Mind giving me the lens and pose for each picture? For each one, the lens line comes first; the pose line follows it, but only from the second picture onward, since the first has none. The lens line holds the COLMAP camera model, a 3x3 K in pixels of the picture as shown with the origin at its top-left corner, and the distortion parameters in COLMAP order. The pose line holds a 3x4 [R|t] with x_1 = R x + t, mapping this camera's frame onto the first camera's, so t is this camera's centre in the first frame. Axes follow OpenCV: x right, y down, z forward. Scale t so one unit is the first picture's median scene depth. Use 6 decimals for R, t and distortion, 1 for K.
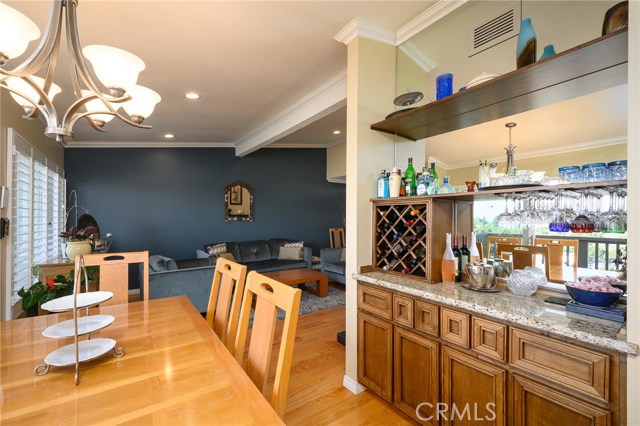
lens RADIAL K [[268.0, 0, 318.3], [0, 268.0, 224.1], [0, 0, 1]] dist [-0.000608, -0.000022]
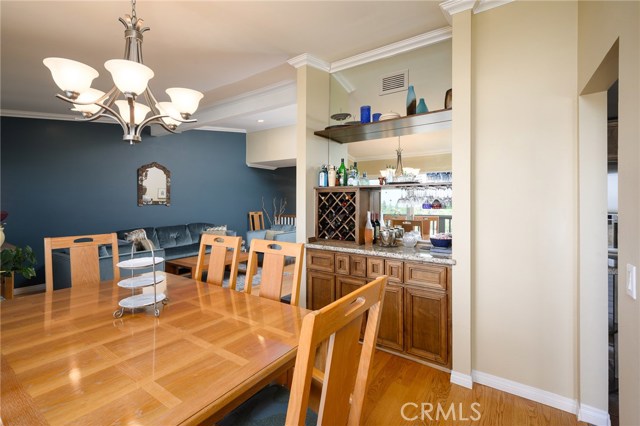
lens RADIAL K [[285.0, 0, 320.0], [0, 285.0, 213.0], [0, 0, 1]] dist [0.001075, 0.000121]
pose [[0.933824, -0.014869, 0.357424, -0.316931], [0.009469, 0.999813, 0.016854, 0.012500], [-0.357608, -0.012355, 0.933790, -0.370117]]
